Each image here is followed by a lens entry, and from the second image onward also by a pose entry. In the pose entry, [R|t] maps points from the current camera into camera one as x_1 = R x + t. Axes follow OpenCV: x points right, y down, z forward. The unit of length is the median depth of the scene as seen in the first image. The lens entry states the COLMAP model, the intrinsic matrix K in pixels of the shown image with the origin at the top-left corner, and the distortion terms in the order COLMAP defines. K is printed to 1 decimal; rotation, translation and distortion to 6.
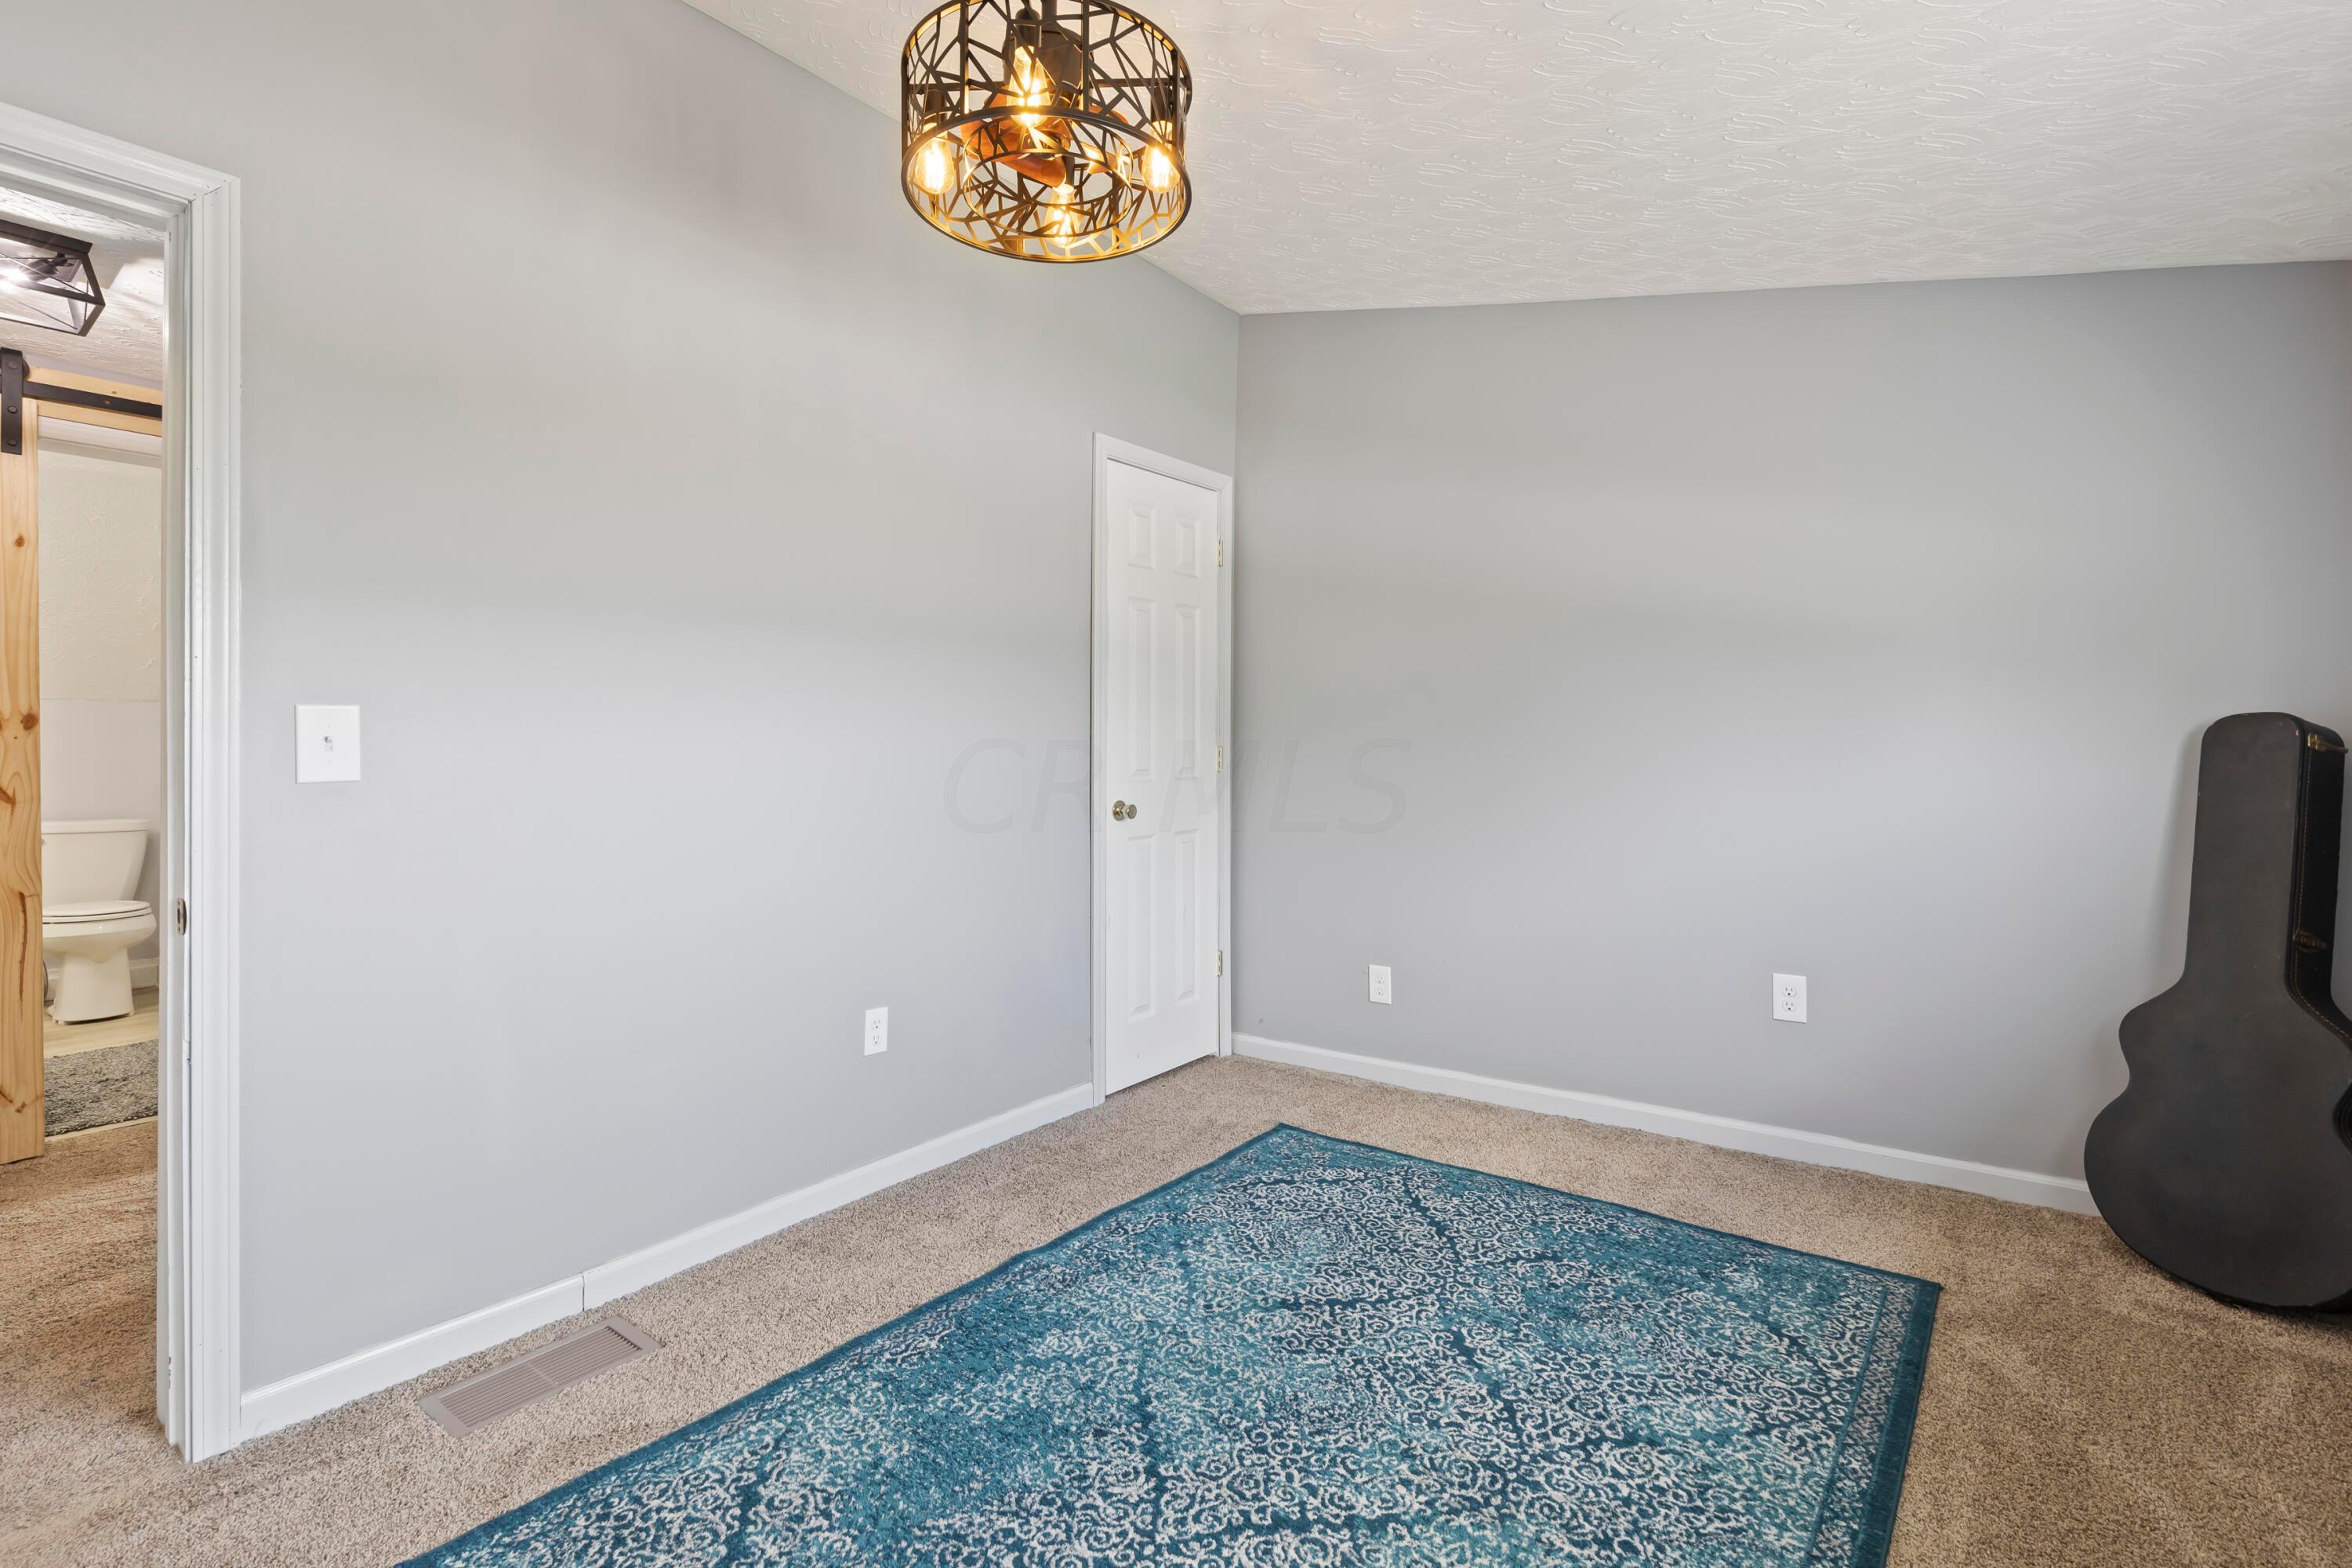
lens RADIAL K [[1073.2, 0, 1172.1], [0, 1073.2, 777.2], [0, 0, 1]] dist [0.006318, -0.002893]
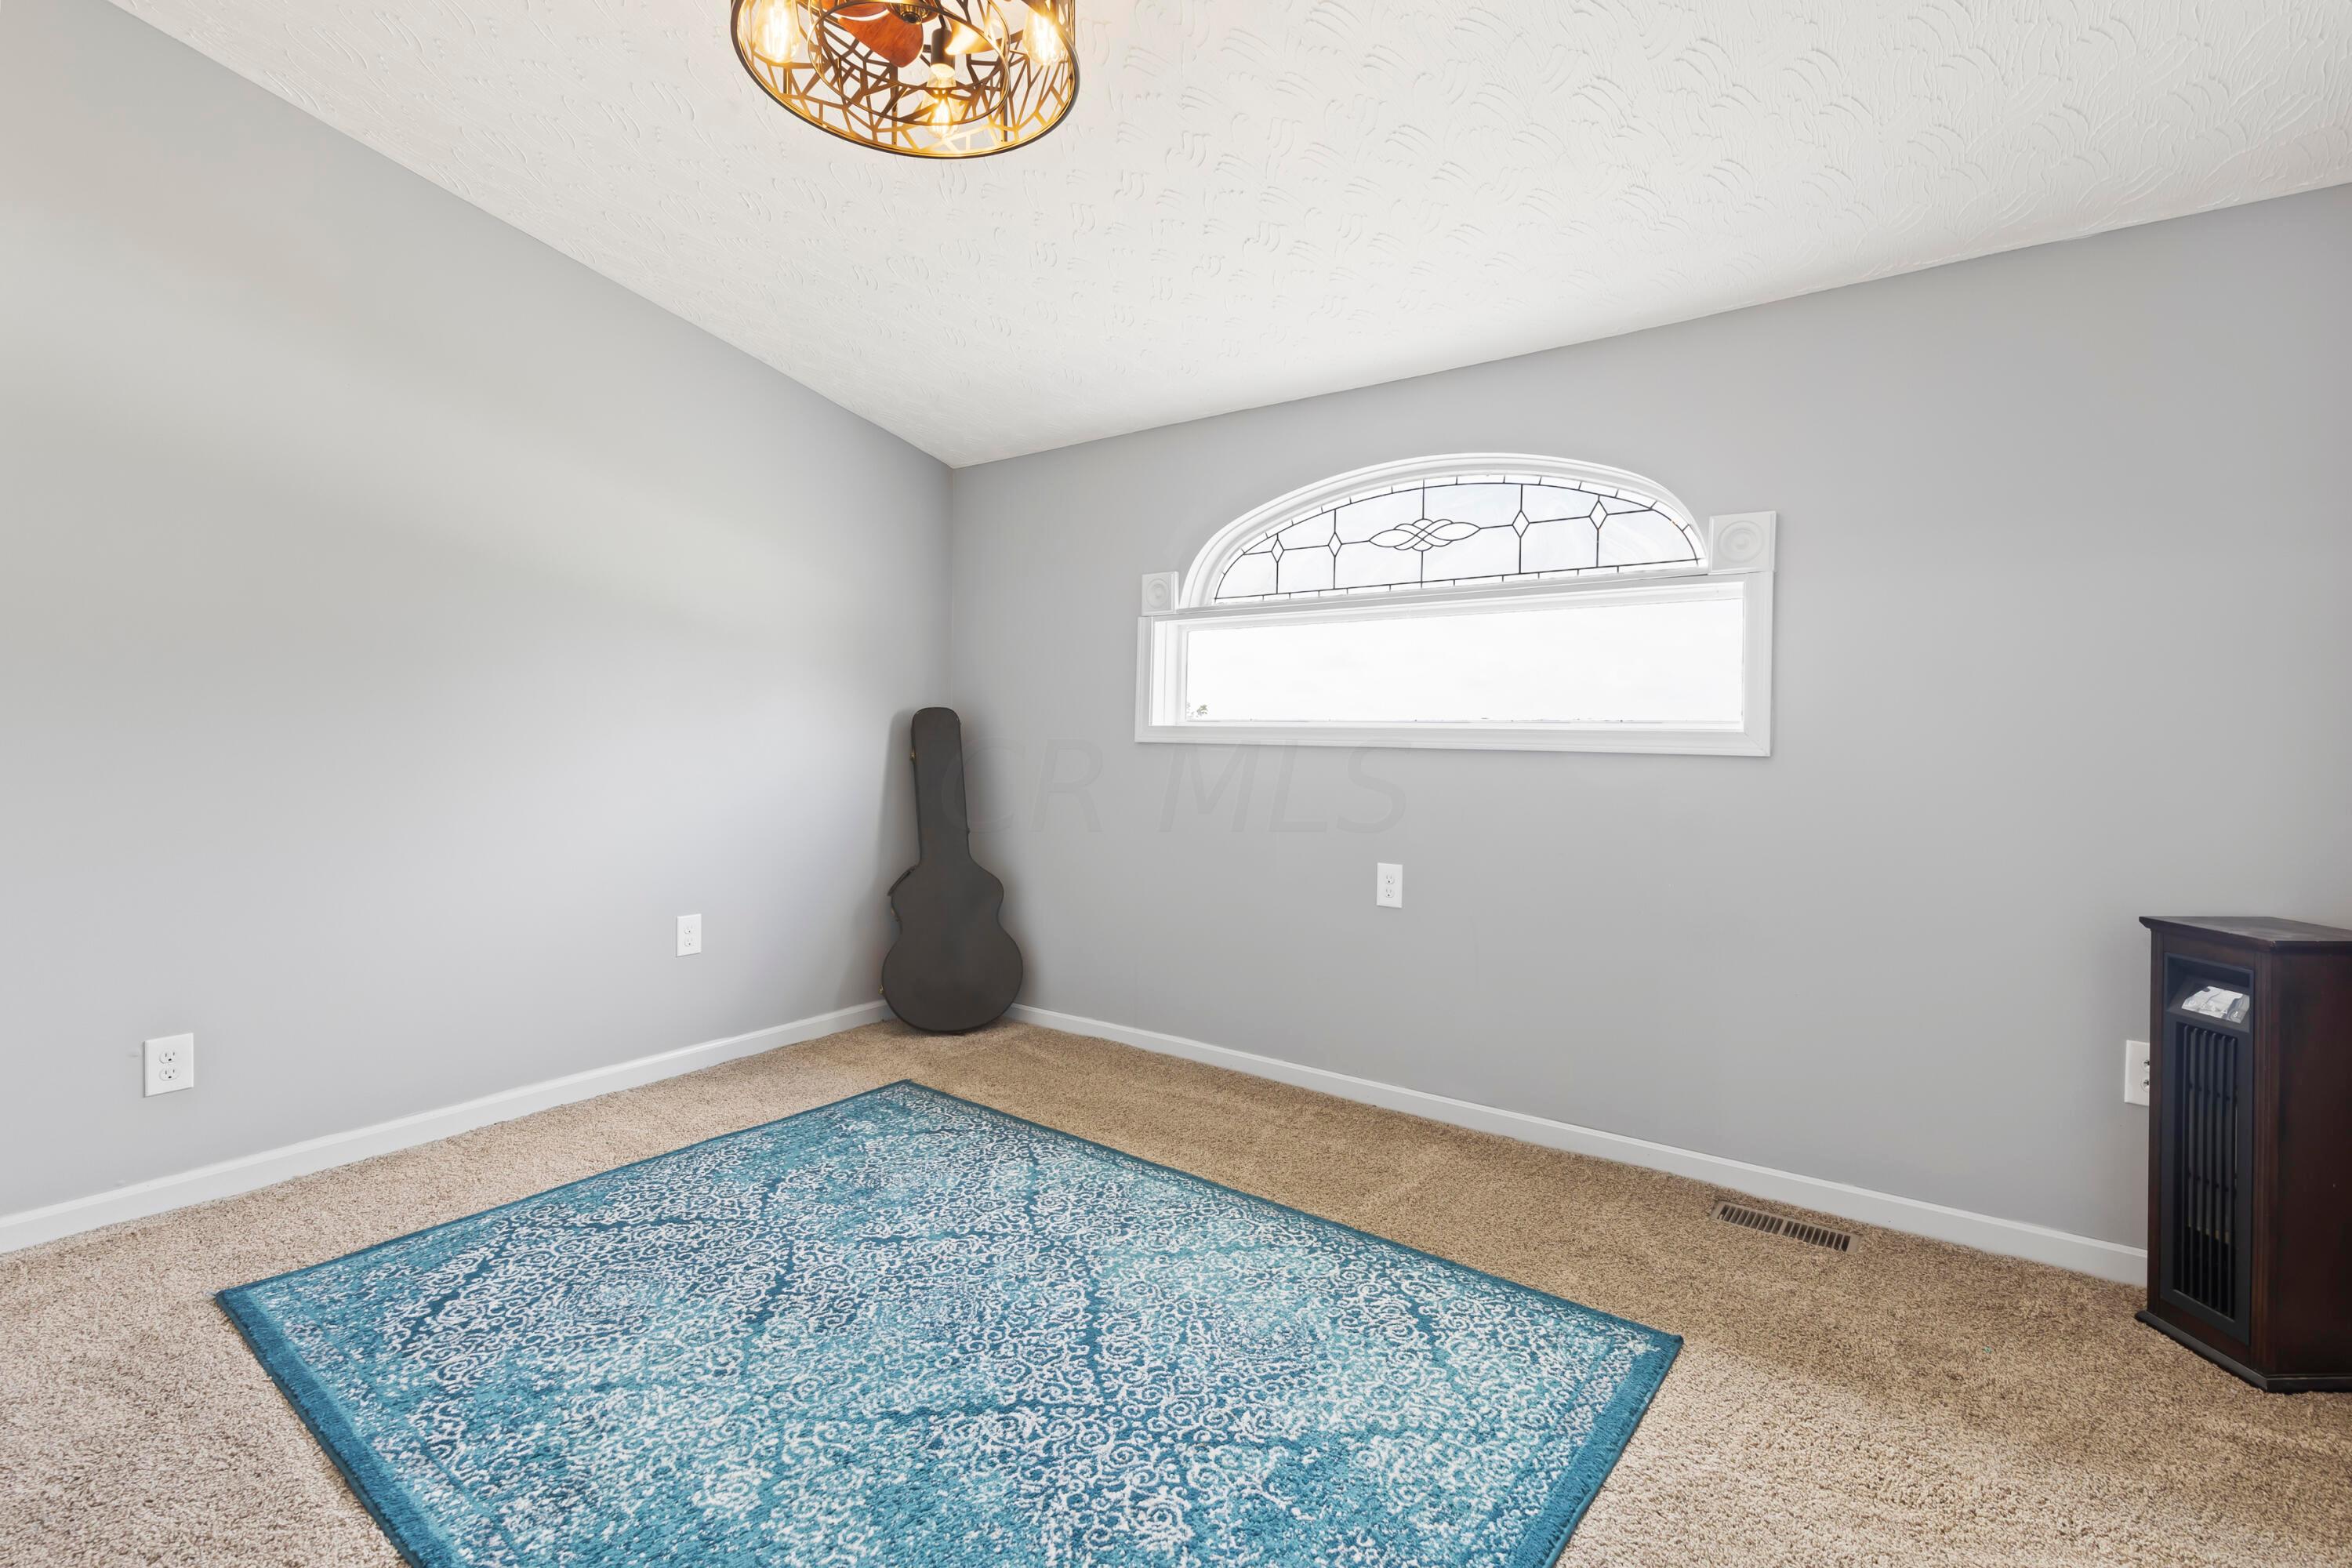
lens RADIAL K [[1073.2, 0, 1171.9], [0, 1073.2, 773.3], [0, 0, 1]] dist [0.006318, -0.002893]
pose [[-0.001246, -0.033445, 0.999440, -0.790103], [0.012900, 0.999357, 0.033458, -0.004358], [-0.999916, 0.012935, -0.000814, 0.629687]]
